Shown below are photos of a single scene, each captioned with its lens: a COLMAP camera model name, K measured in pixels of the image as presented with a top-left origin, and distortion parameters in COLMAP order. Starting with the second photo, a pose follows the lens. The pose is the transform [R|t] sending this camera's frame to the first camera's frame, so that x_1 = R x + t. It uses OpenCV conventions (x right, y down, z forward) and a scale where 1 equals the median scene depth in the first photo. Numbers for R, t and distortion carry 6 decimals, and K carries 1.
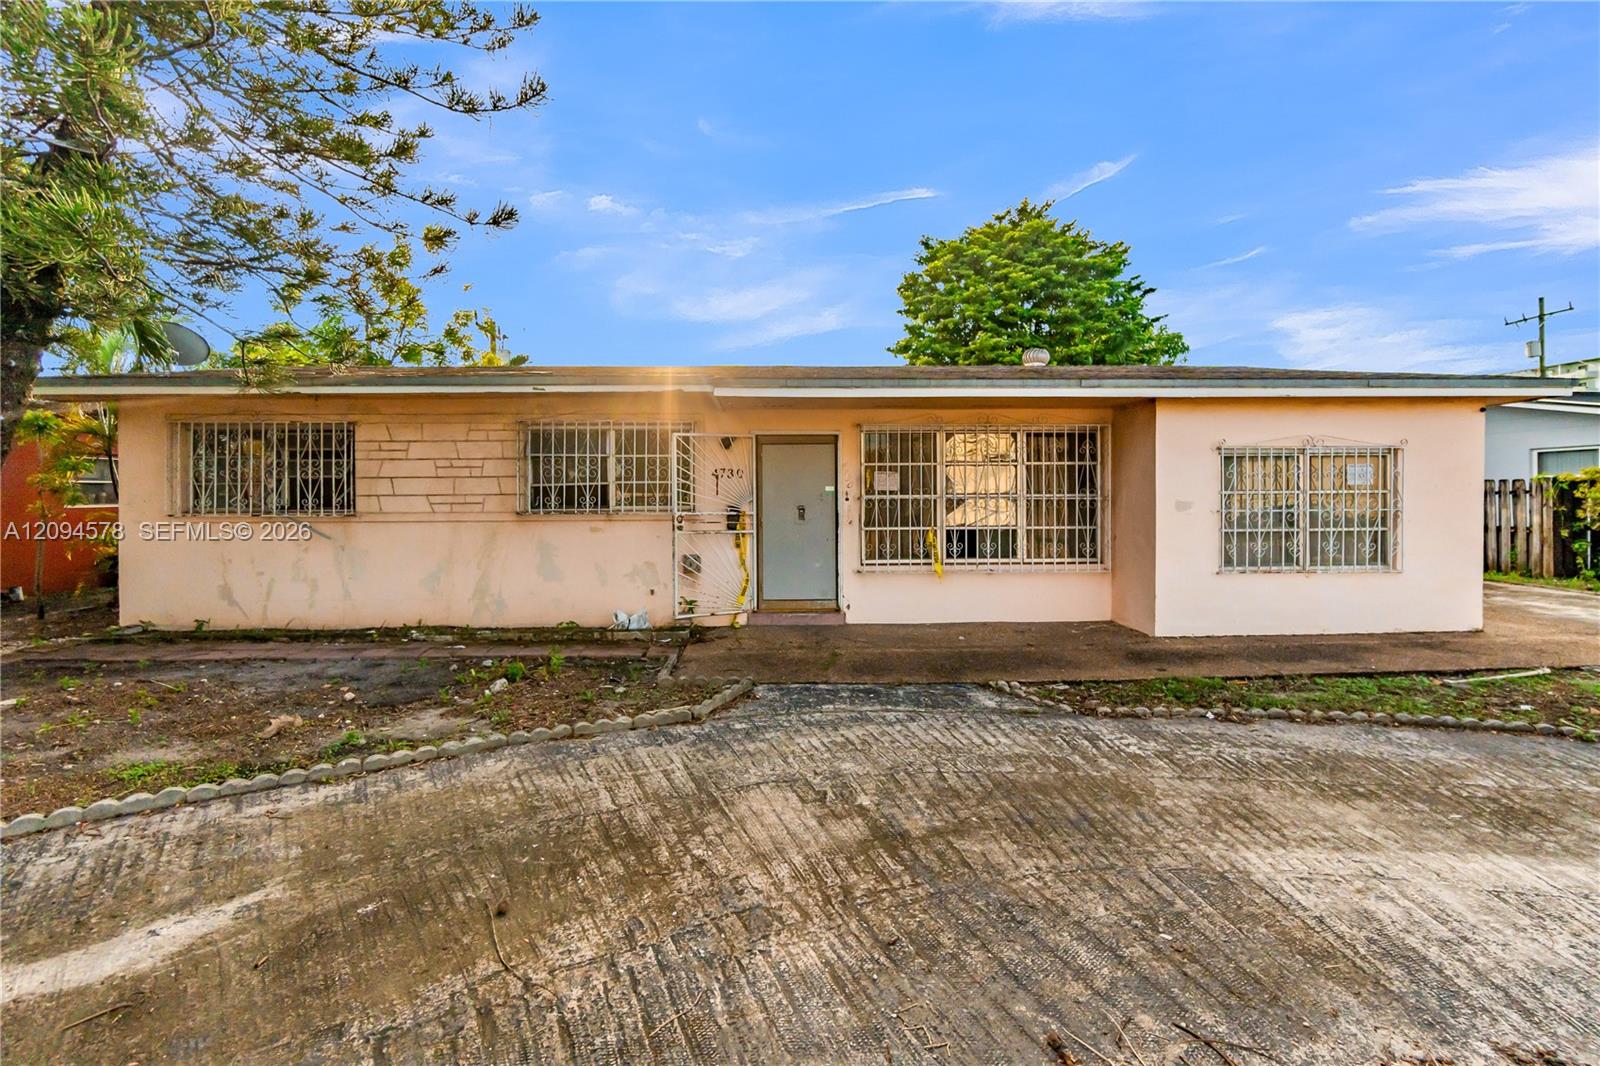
lens RADIAL K [[694.8, 0, 790.6], [0, 694.8, 501.0], [0, 0, 1]] dist [-0.003932, 0.000409]
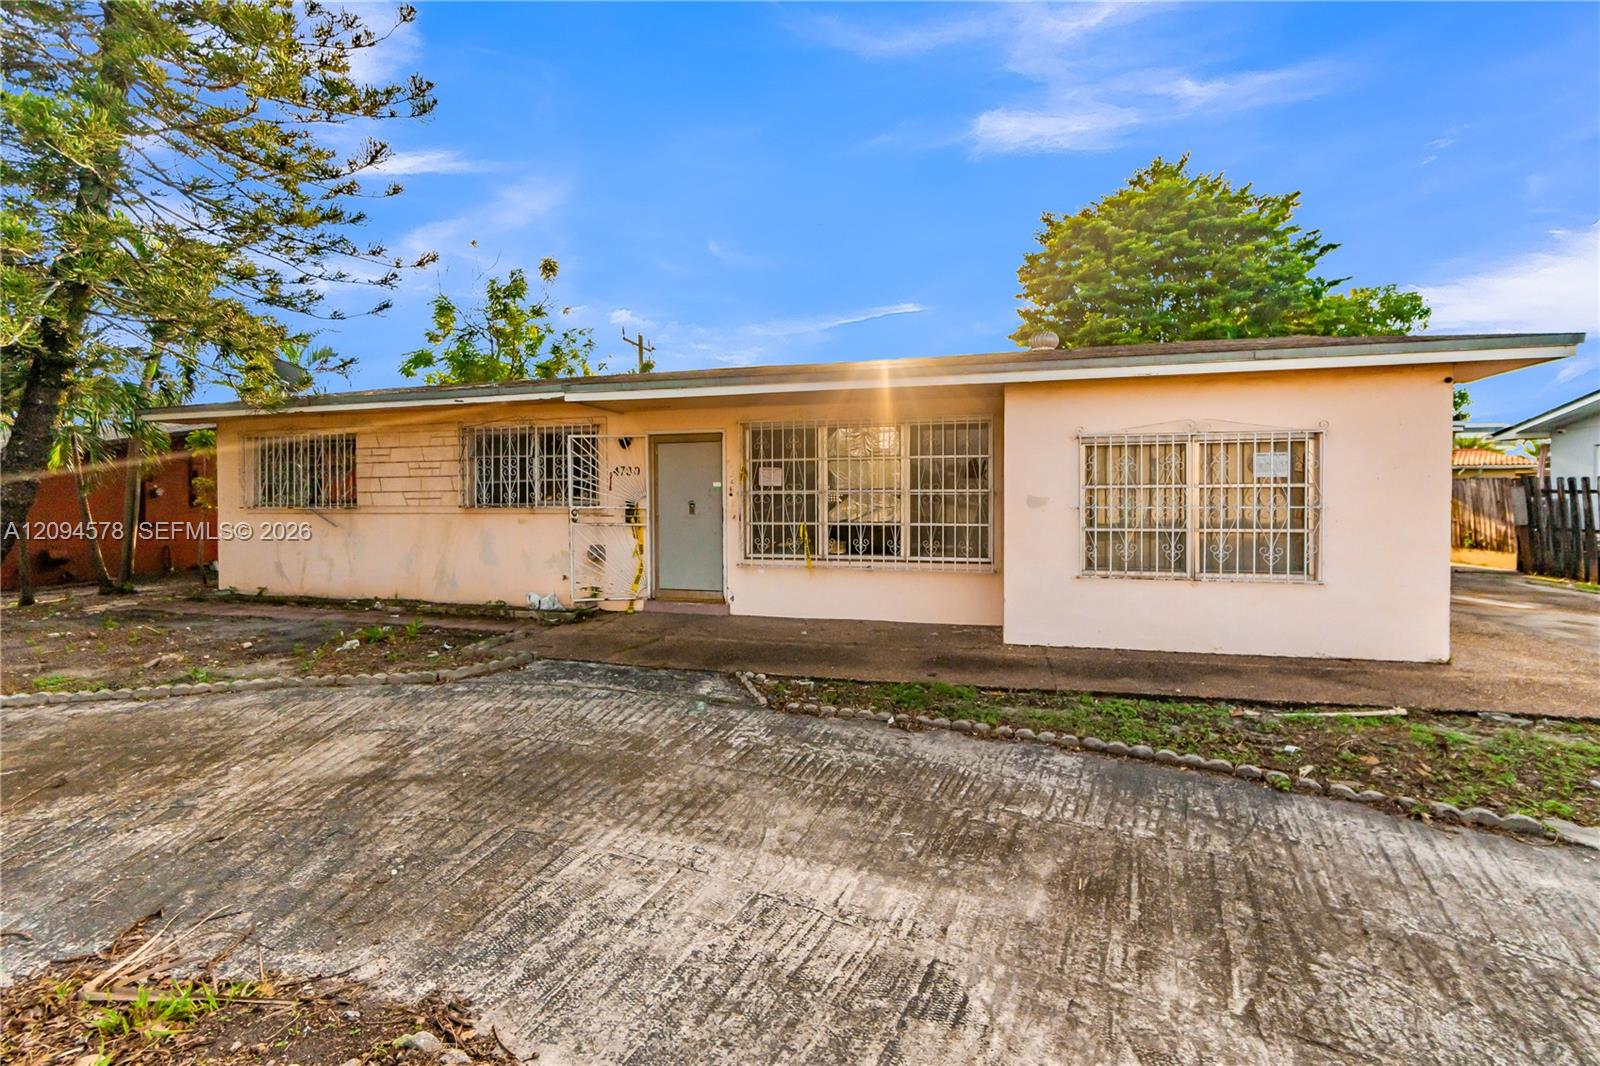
lens RADIAL K [[700.7, 0, 797.2], [0, 700.7, 502.1], [0, 0, 1]] dist [-0.001165, -0.000153]
pose [[0.956598, 0.002826, -0.291396, 0.487185], [-0.001647, 0.999989, 0.004294, 0.003847], [0.291405, -0.003627, 0.956593, 0.028963]]
